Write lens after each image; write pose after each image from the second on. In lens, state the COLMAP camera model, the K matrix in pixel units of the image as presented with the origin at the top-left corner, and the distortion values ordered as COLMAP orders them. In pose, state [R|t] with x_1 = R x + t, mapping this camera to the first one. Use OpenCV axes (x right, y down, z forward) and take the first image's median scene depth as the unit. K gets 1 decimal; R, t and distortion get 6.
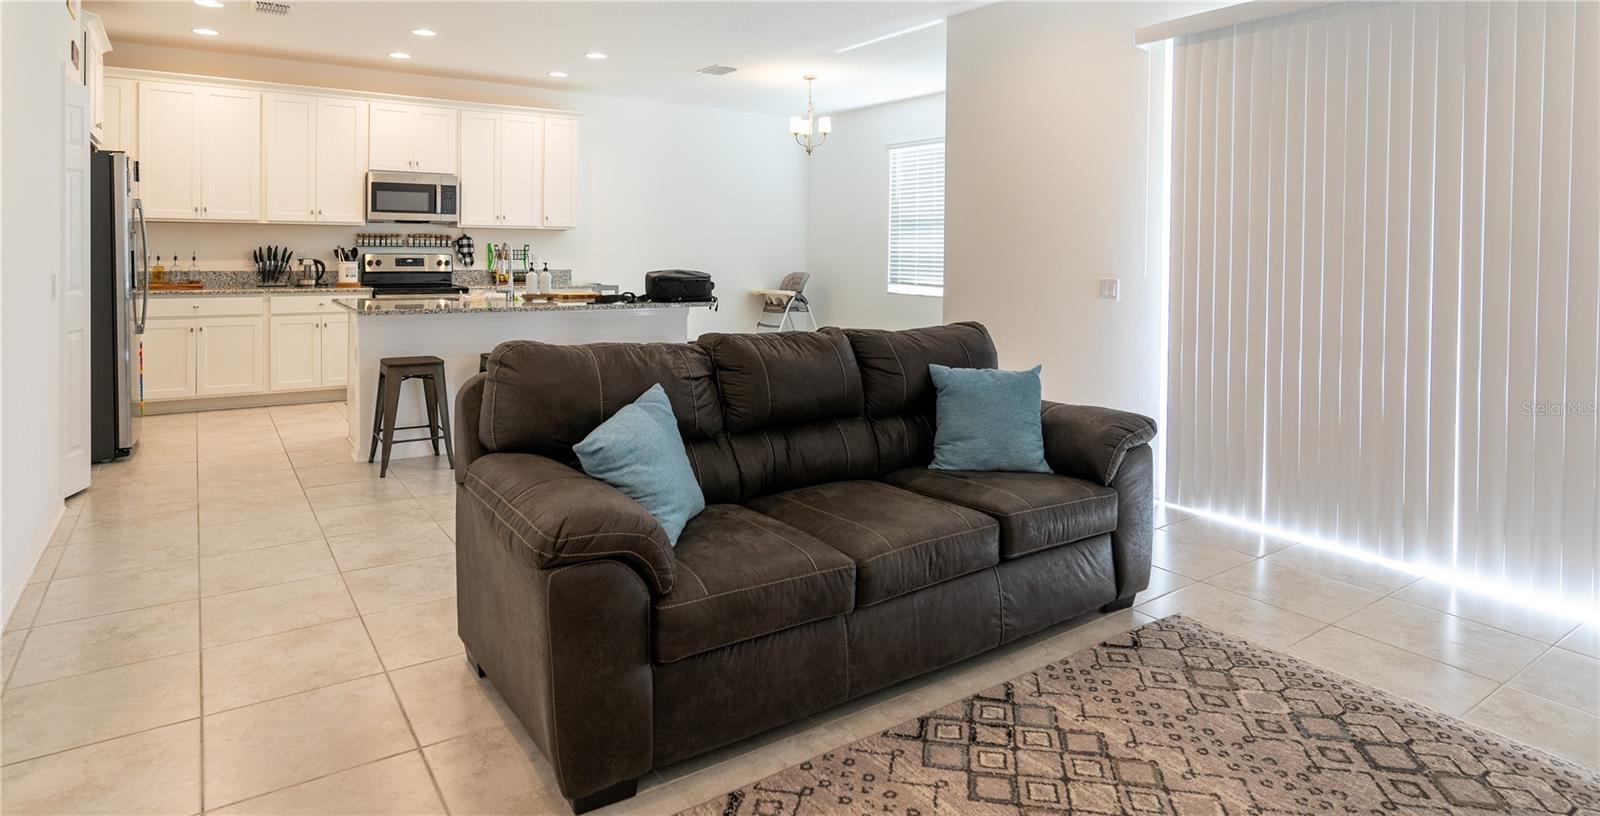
lens RADIAL K [[851.6, 0, 728.4], [0, 851.6, 252.4], [0, 0, 1]] dist [-0.002690, -0.001302]
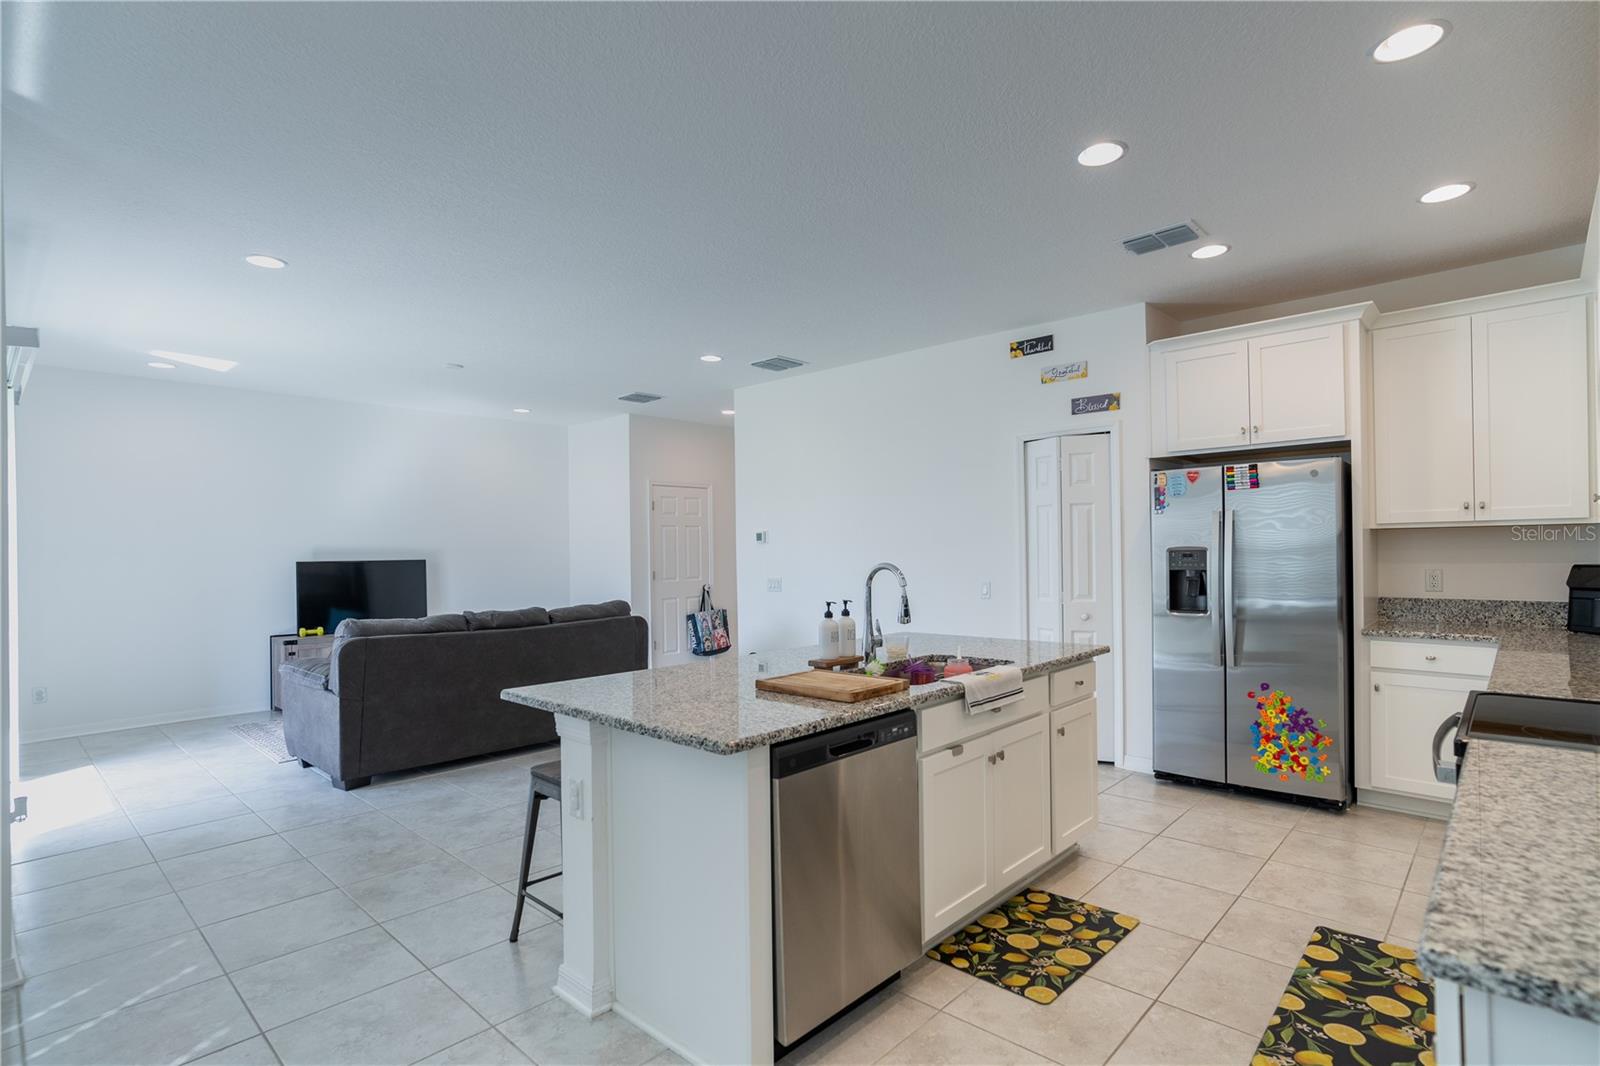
lens RADIAL K [[791.6, 0, 806.6], [0, 791.6, 546.5], [0, 0, 1]] dist [-0.035445, 0.022965]
pose [[-0.967520, 0.001241, -0.252791, -0.052475], [0.002030, 0.999994, -0.002861, -0.017393], [0.252786, -0.003281, -0.967517, 1.190185]]
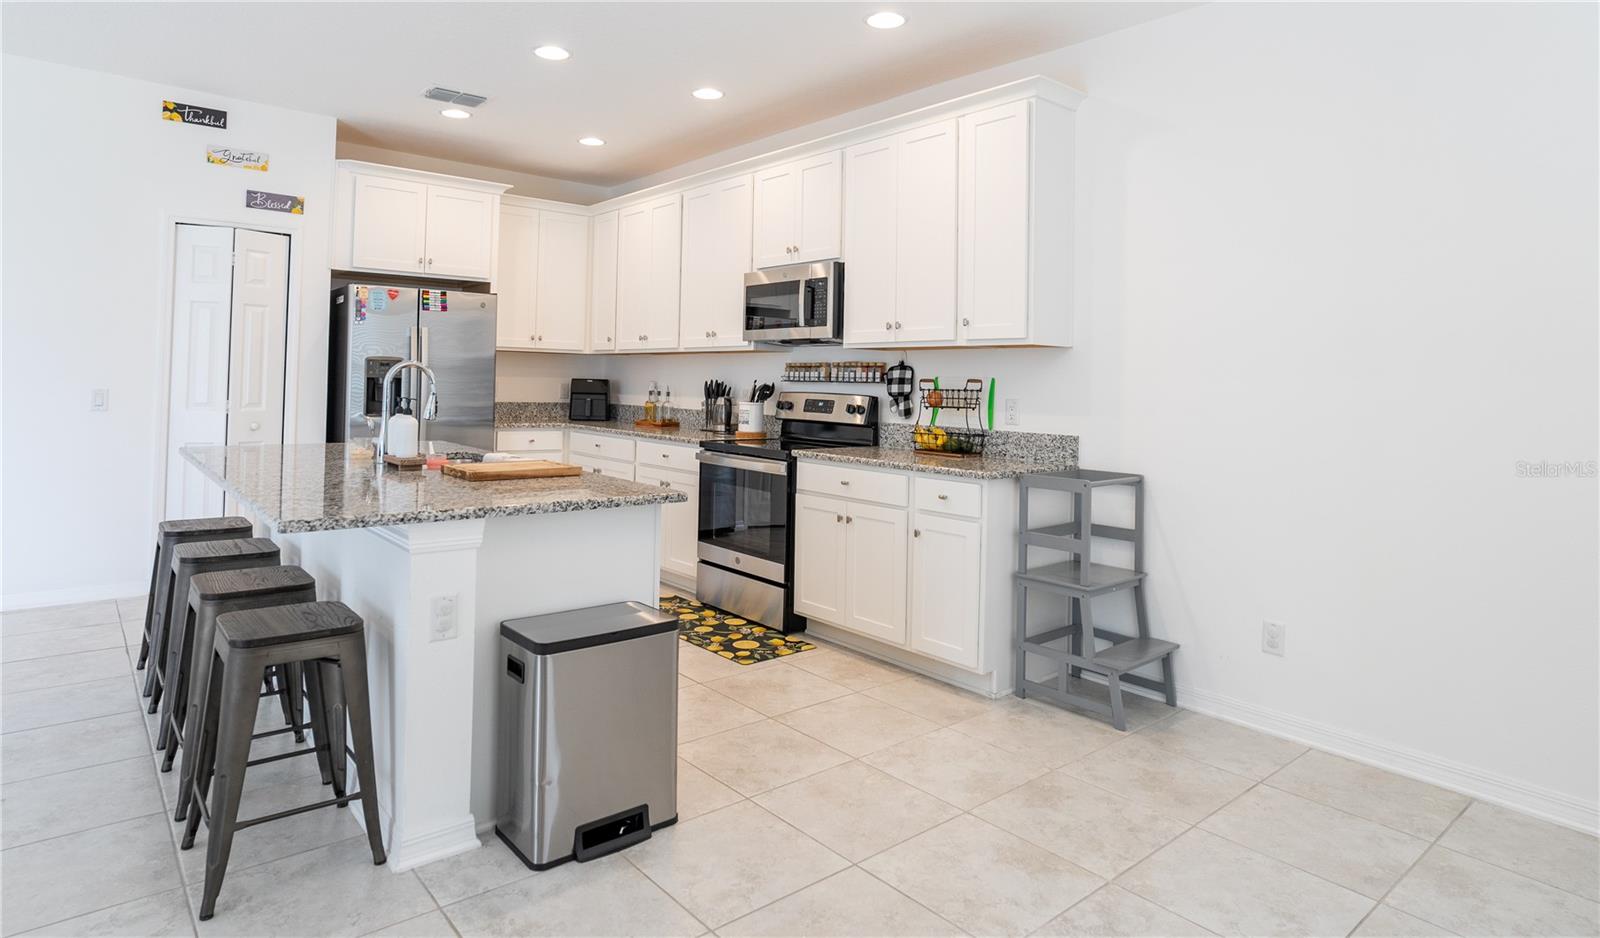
lens RADIAL K [[889.9, 0, 776.9], [0, 889.9, 359.2], [0, 0, 1]] dist [-0.020336, 0.007461]
pose [[0.120522, -0.032068, -0.992193, 0.294655], [-0.027223, 0.998995, -0.035594, 0.001104], [0.992337, 0.031300, 0.119528, 0.925411]]
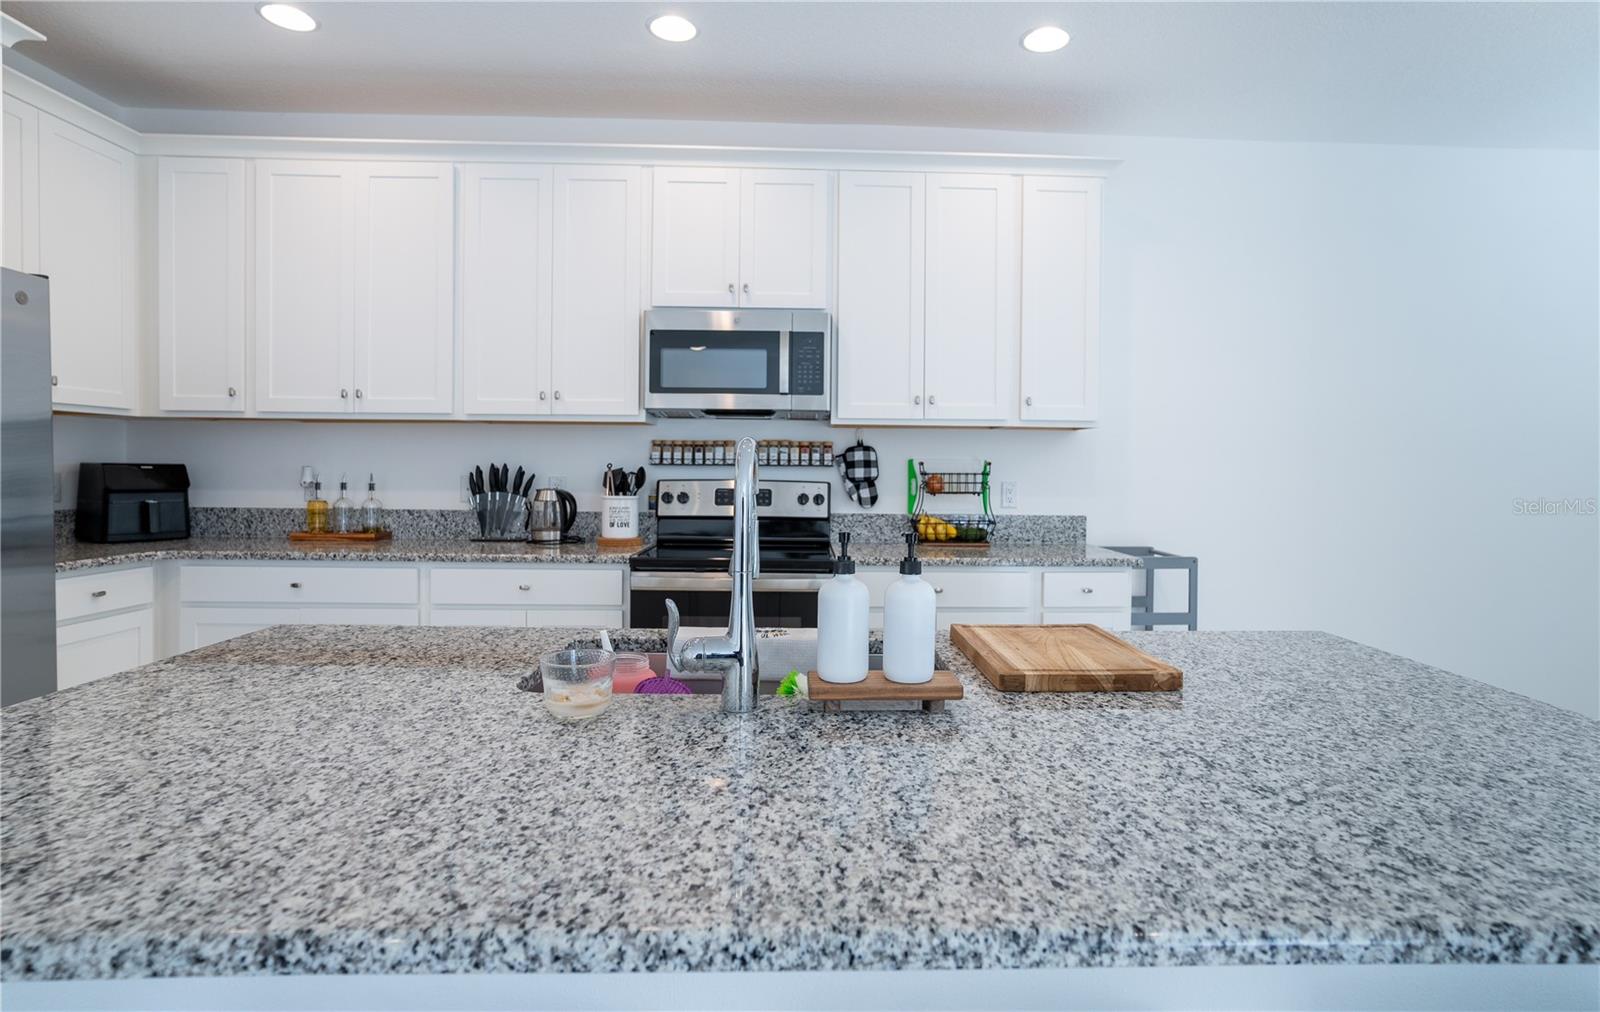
lens RADIAL K [[814.2, 0, 834.2], [0, 814.2, 476.3], [0, 0, 1]] dist [-0.027262, 0.016999]
pose [[0.864401, 0.004651, -0.502781, -0.096669], [-0.004450, 0.999989, 0.001600, -0.001539], [0.502783, 0.000855, 0.864412, 0.645527]]
